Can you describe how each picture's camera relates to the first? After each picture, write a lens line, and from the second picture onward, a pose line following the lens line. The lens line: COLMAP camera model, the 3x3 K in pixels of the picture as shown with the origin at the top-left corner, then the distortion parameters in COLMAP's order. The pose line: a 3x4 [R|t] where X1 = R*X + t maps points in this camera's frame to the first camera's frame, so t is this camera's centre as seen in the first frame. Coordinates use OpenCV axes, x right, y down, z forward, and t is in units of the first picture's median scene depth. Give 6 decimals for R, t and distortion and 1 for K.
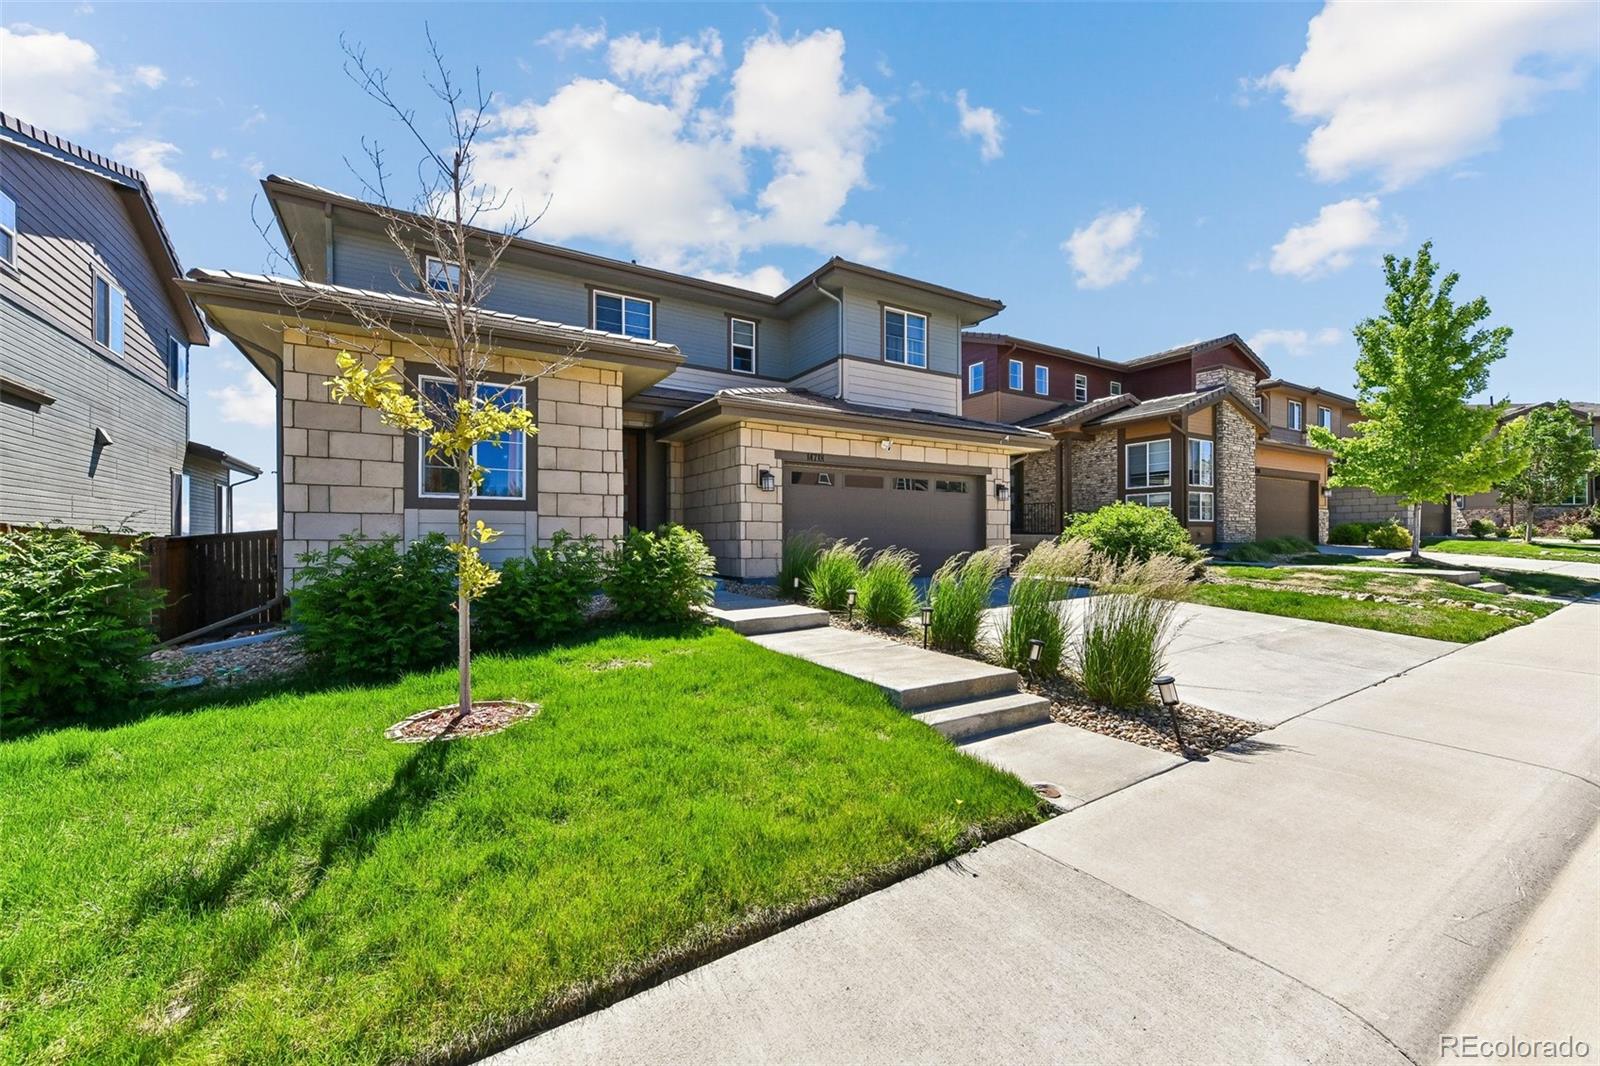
lens RADIAL K [[635.6, 0, 791.3], [0, 635.6, 535.8], [0, 0, 1]] dist [0.008616, -0.001598]
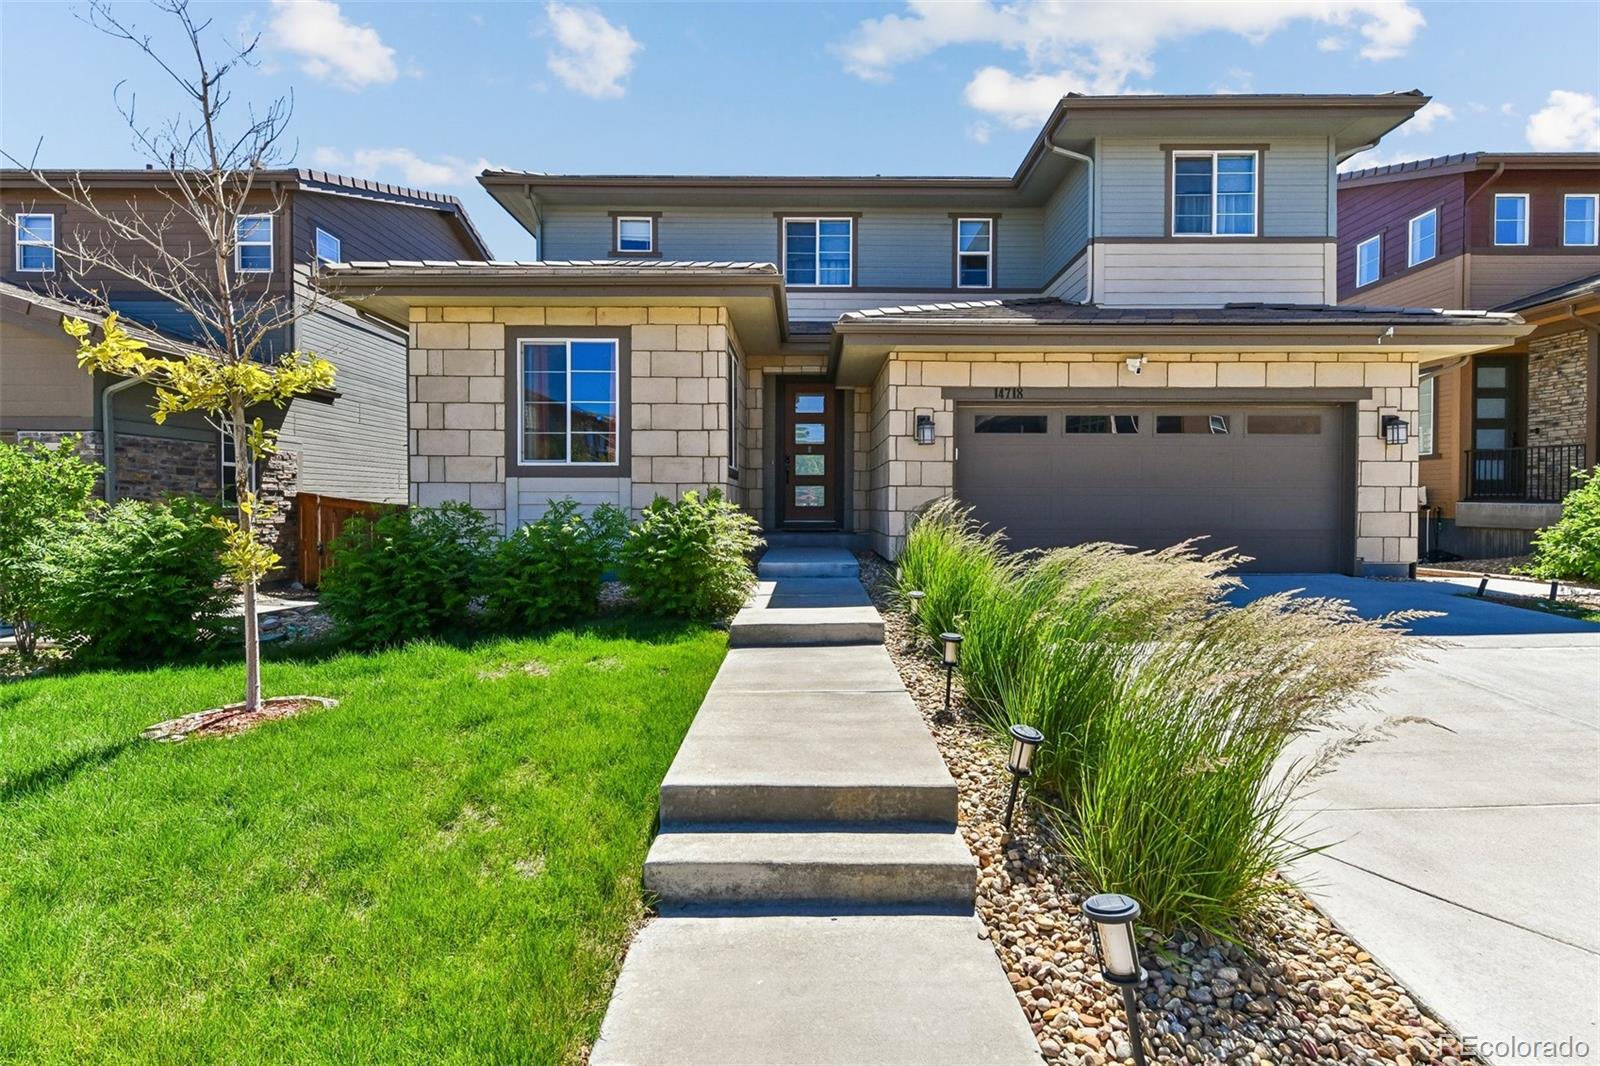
lens RADIAL K [[708.8, 0, 807.7], [0, 708.8, 519.0], [0, 0, 1]] dist [0.002704, -0.001920]
pose [[0.852910, 0.015498, -0.521829, 0.240539], [-0.001247, 0.999617, 0.027650, -0.006160], [0.522057, -0.022932, 0.852602, 0.205423]]
